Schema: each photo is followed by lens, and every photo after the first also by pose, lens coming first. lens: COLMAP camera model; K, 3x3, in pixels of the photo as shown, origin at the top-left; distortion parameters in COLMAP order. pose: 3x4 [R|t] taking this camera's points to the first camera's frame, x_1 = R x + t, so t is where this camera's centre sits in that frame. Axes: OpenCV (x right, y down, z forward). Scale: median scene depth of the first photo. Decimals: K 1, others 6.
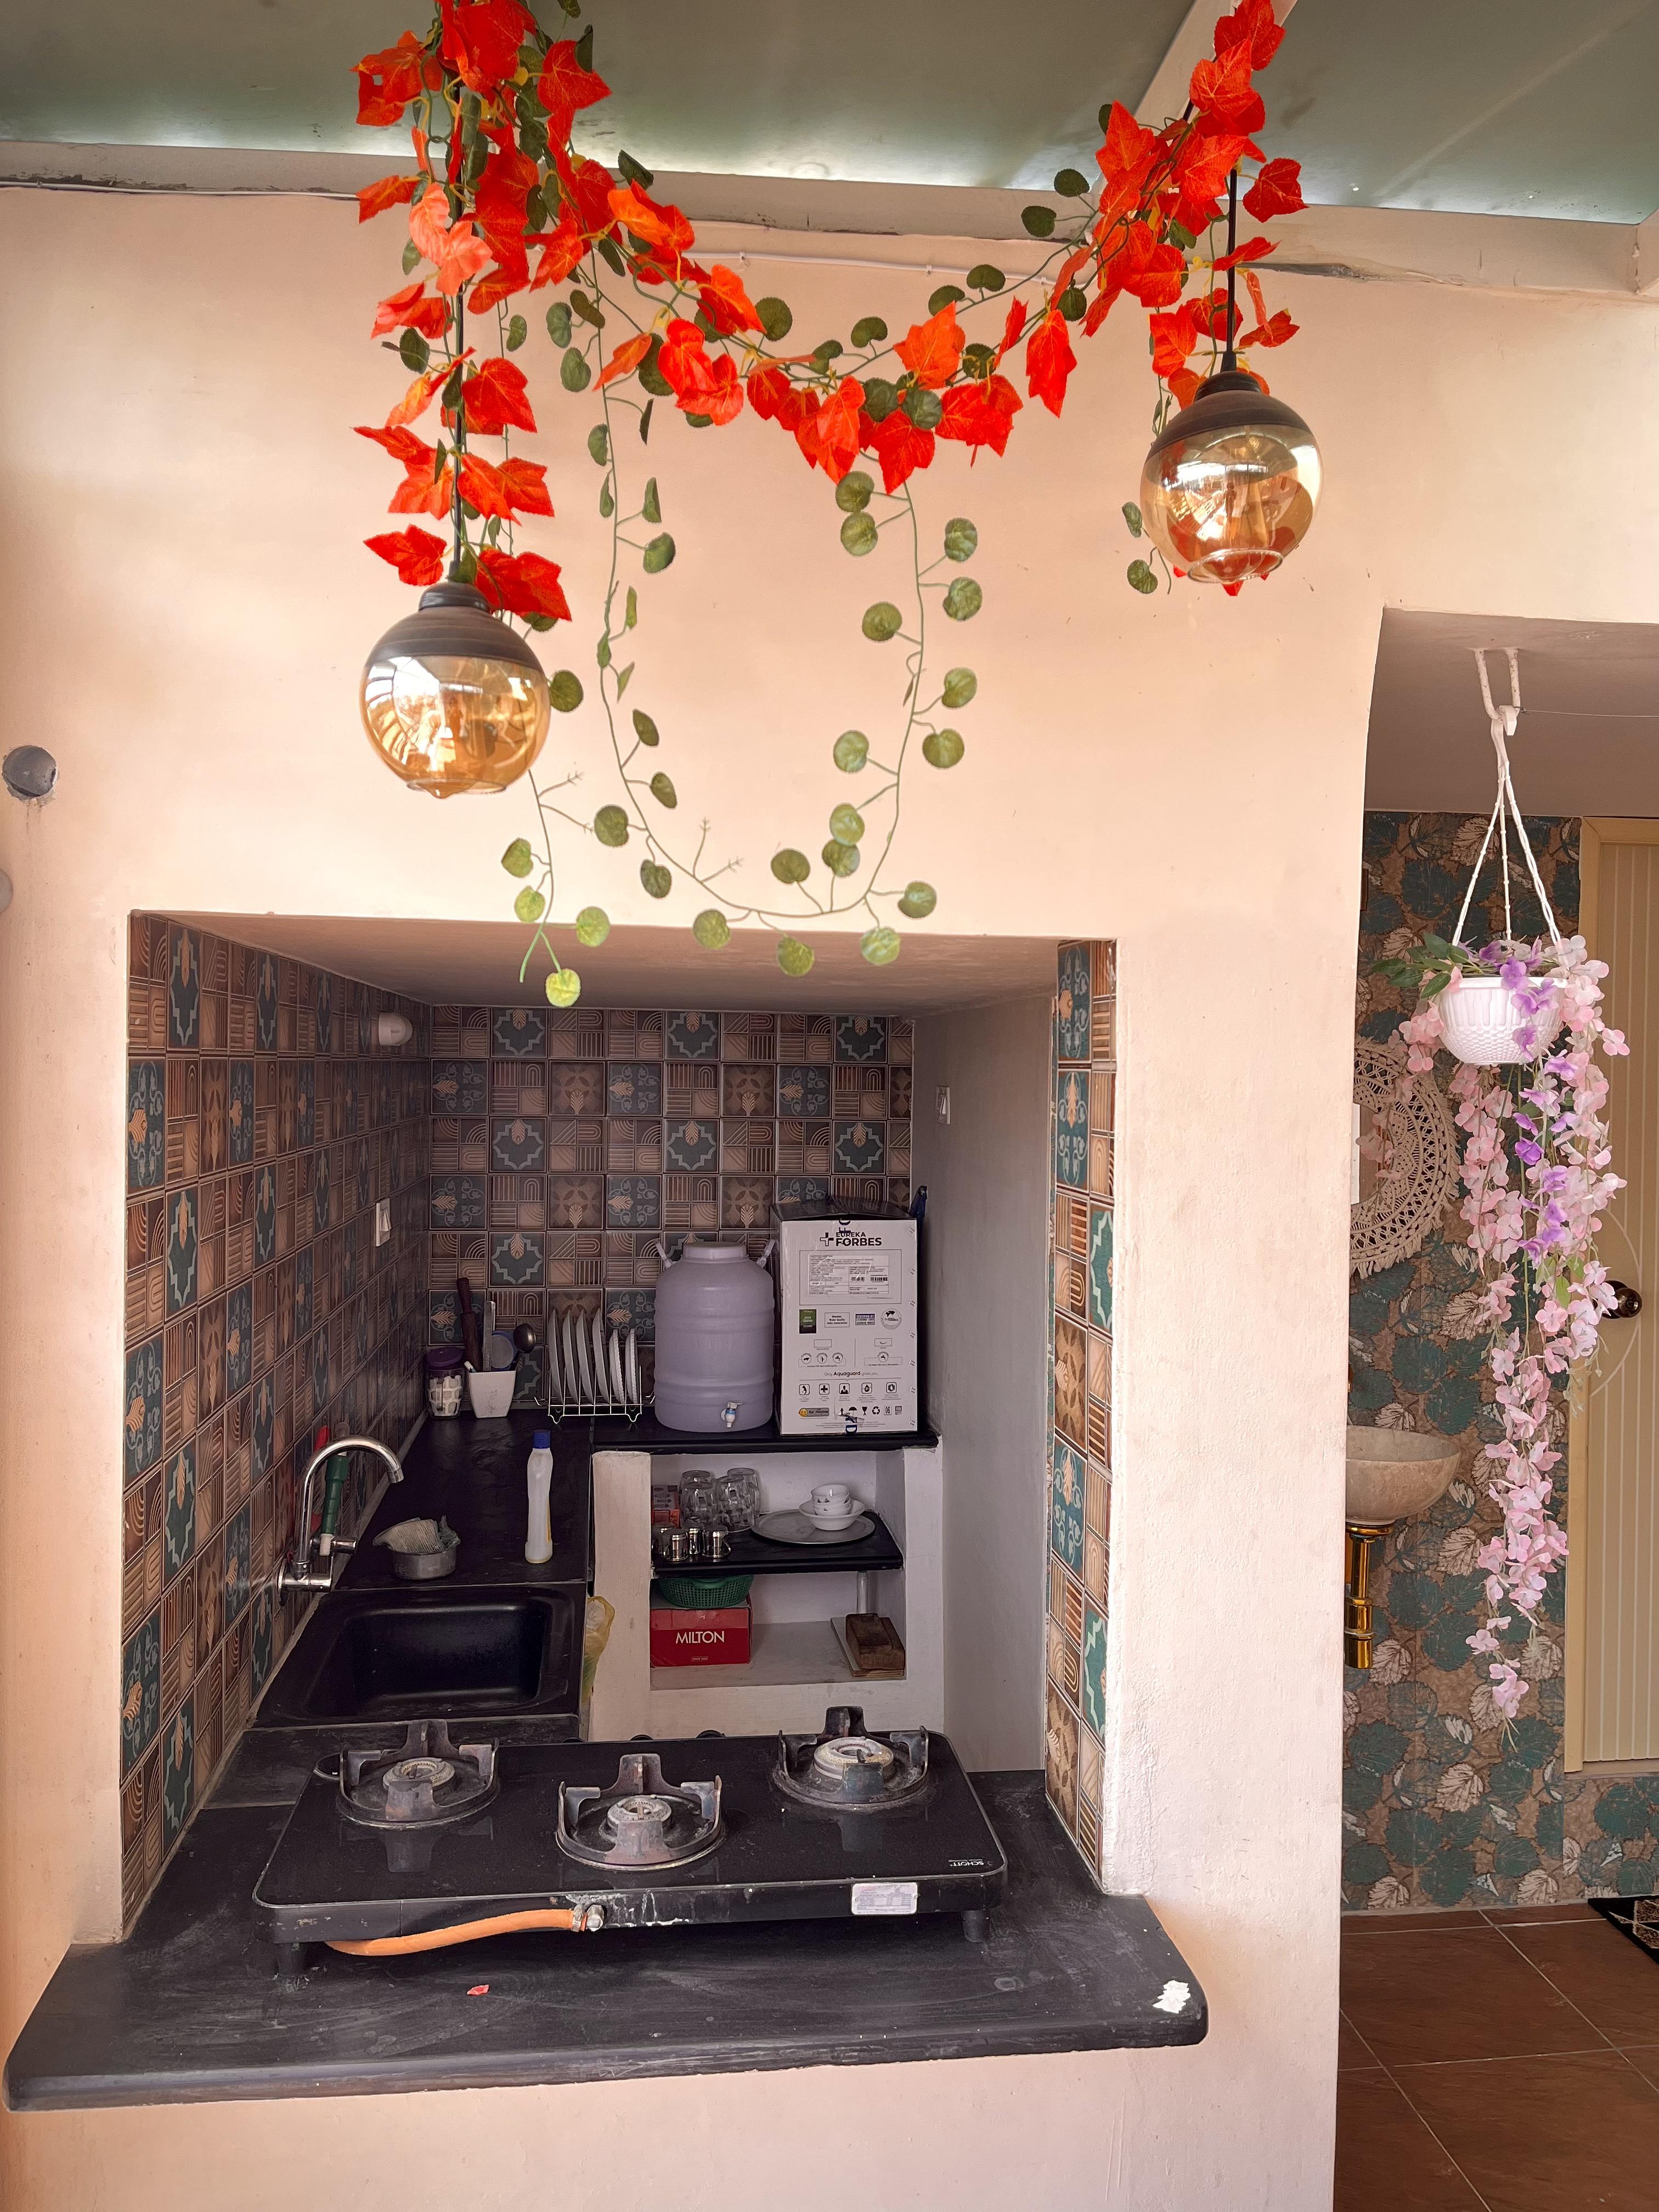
lens RADIAL K [[1639.9, 0, 794.9], [0, 1639.9, 1096.4], [0, 0, 1]] dist [-0.002585, 0.001044]
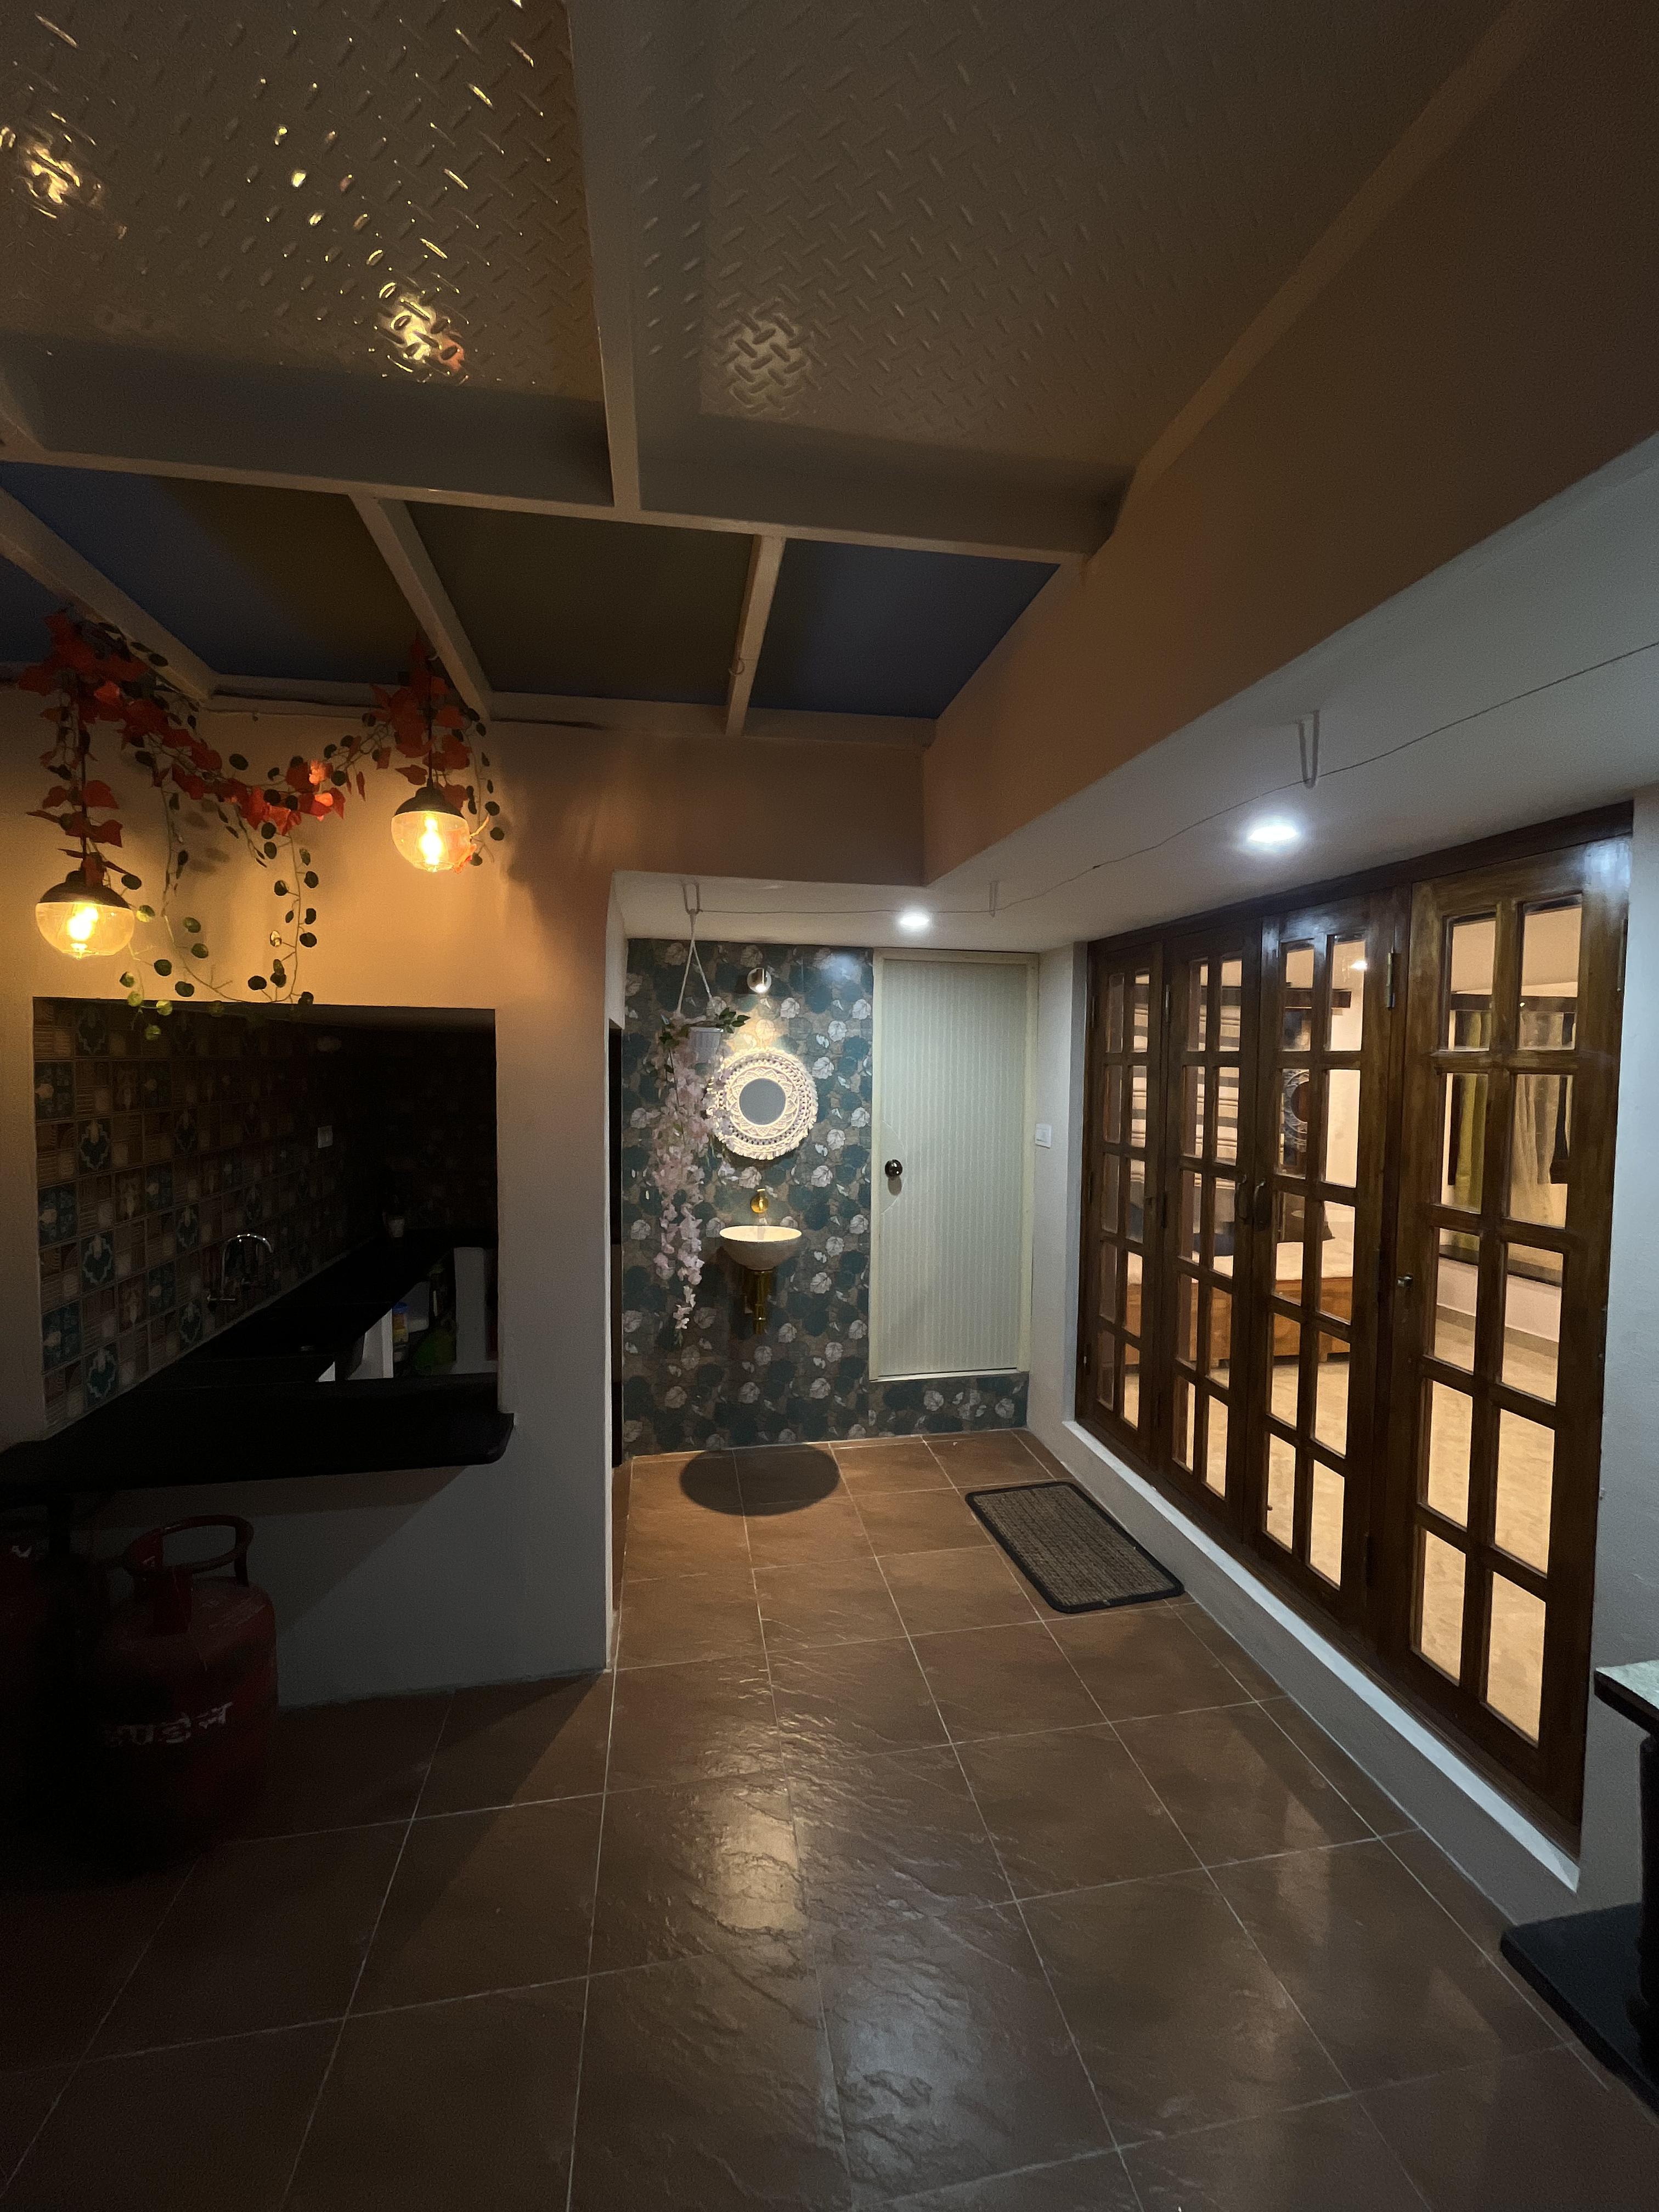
lens RADIAL K [[892.1, 0, 844.4], [0, 892.1, 1111.7], [0, 0, 1]] dist [-0.000656, 0.000012]
pose [[0.997233, -0.003359, 0.074269, 0.573092], [0.000407, 0.999211, 0.039721, 0.000585], [-0.074344, -0.039581, 0.996447, -0.311290]]
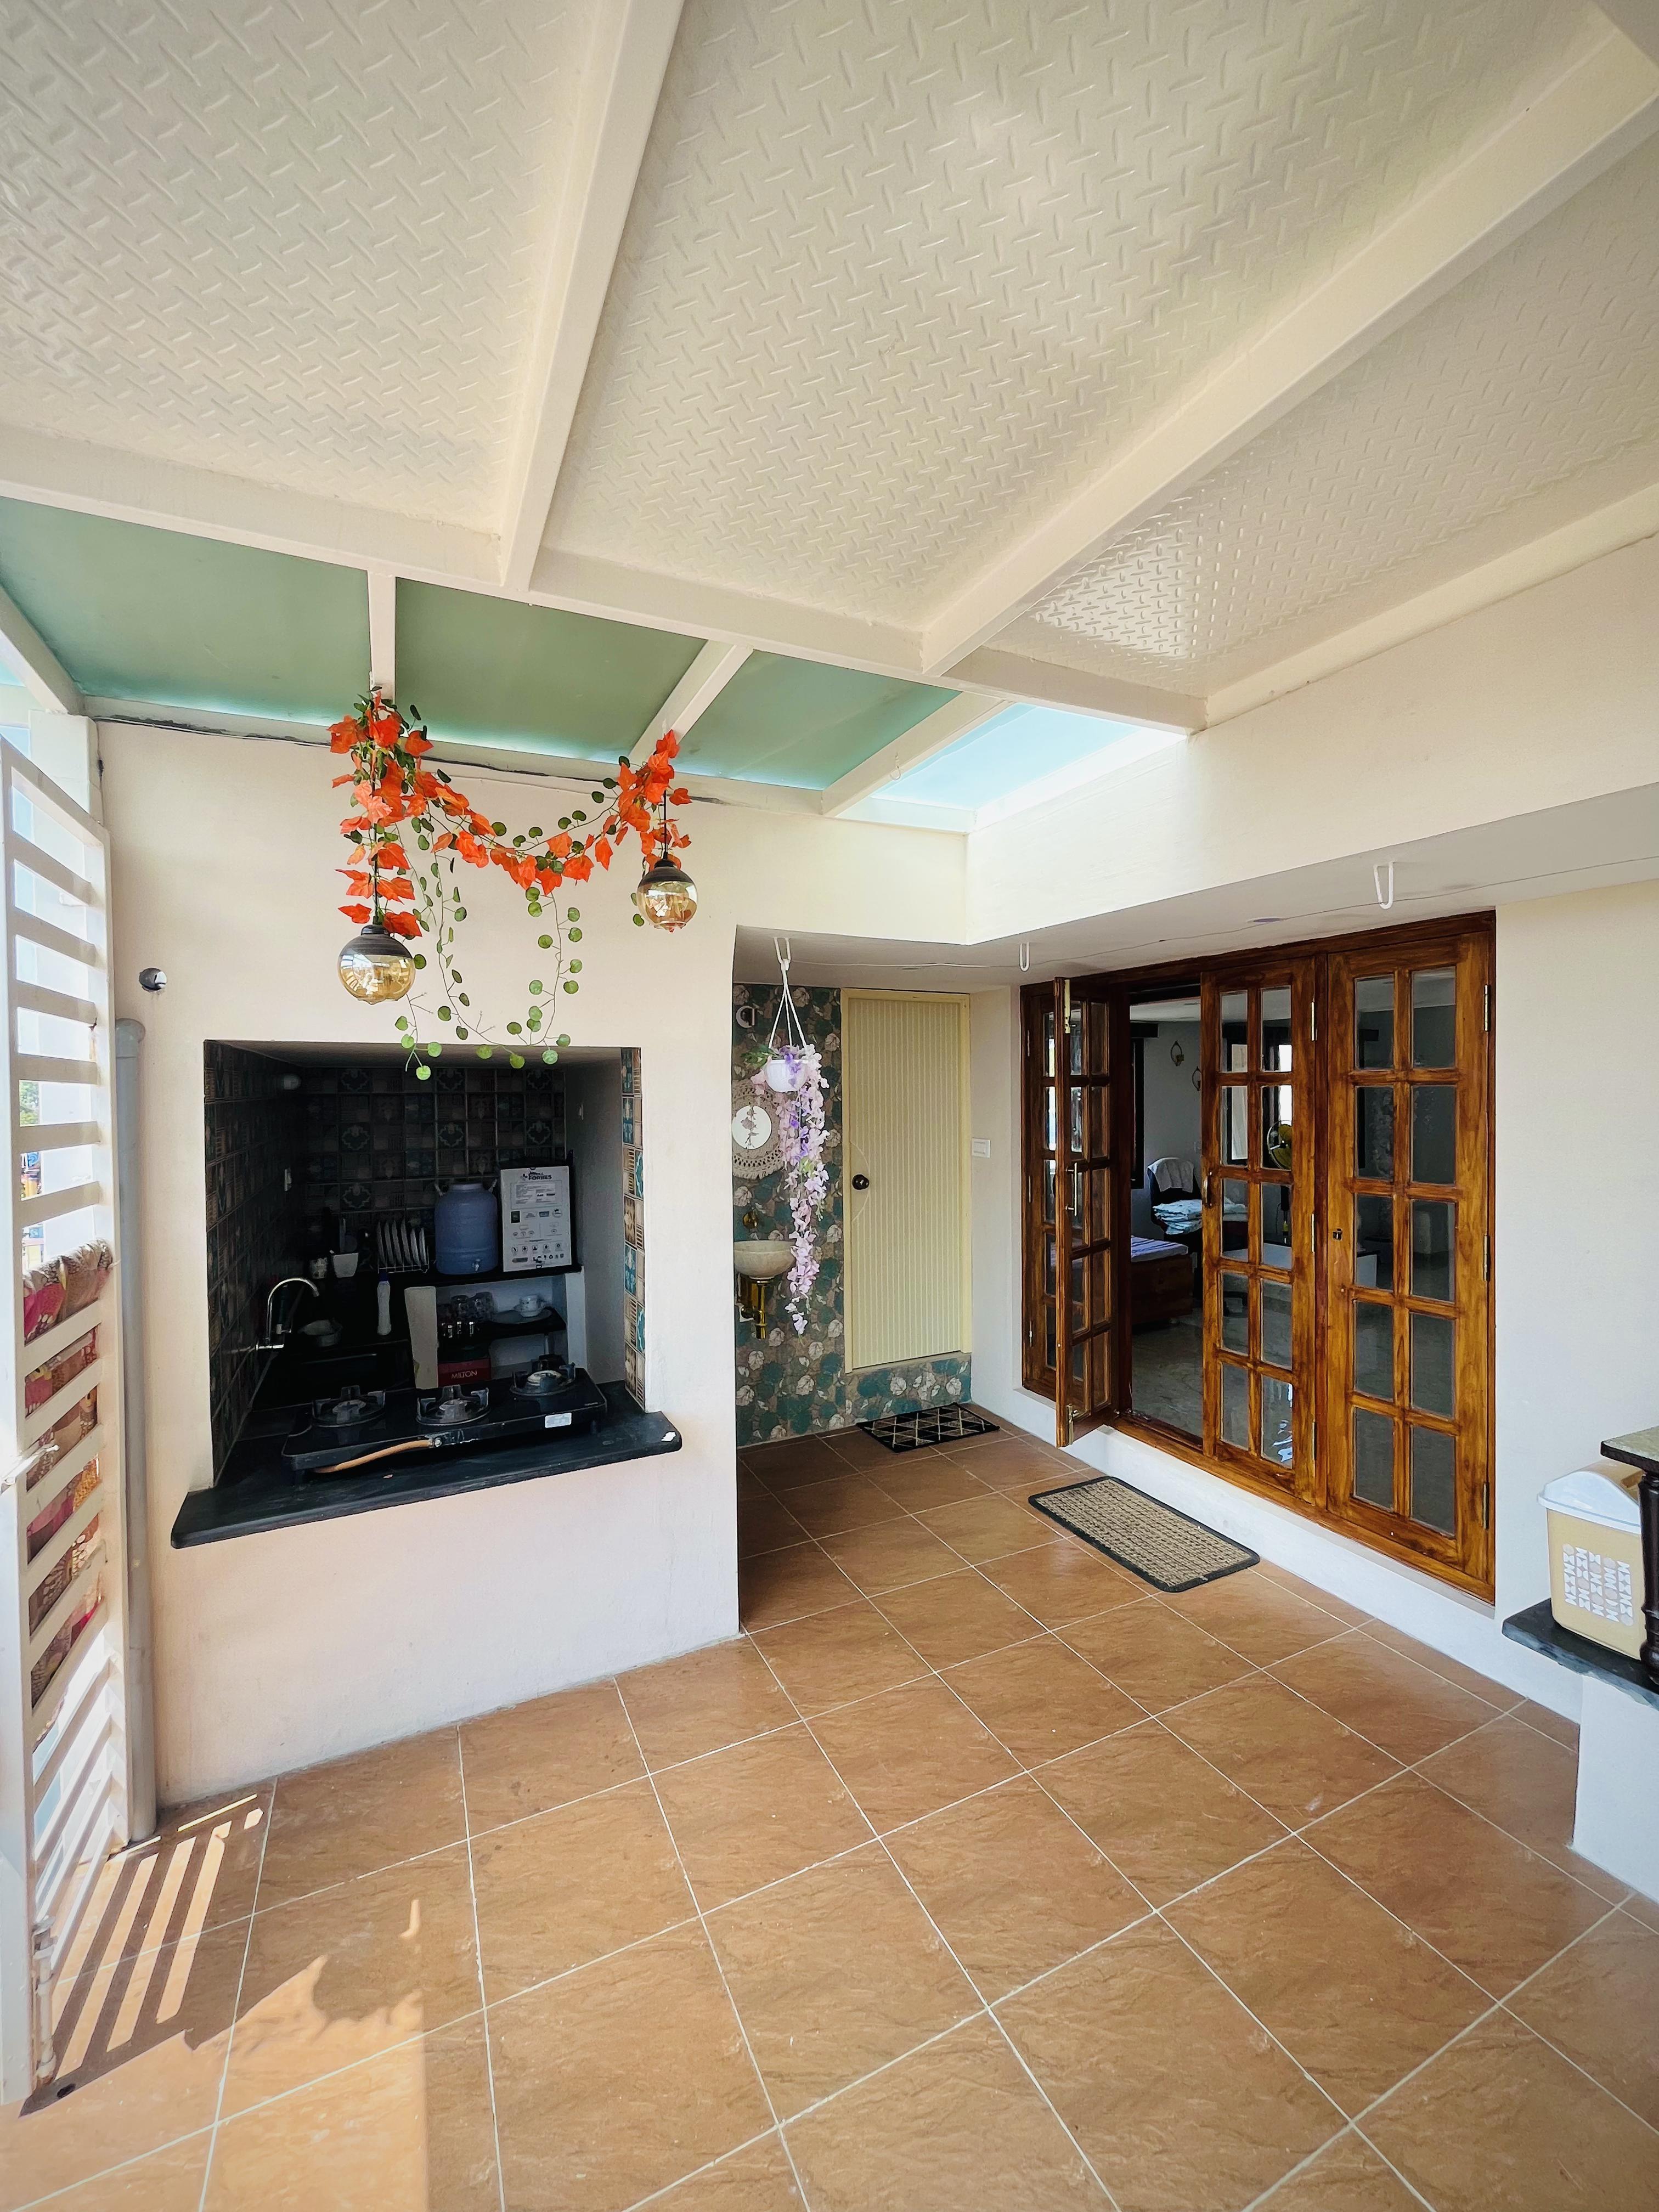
lens RADIAL K [[892.1, 0, 825.0], [0, 892.1, 1103.9], [0, 0, 1]] dist [-0.000656, 0.000012]
pose [[0.938507, -0.026701, 0.344225, -0.019564], [0.025935, 0.999640, 0.006832, -0.007610], [-0.344284, 0.002516, 0.938862, -0.420622]]
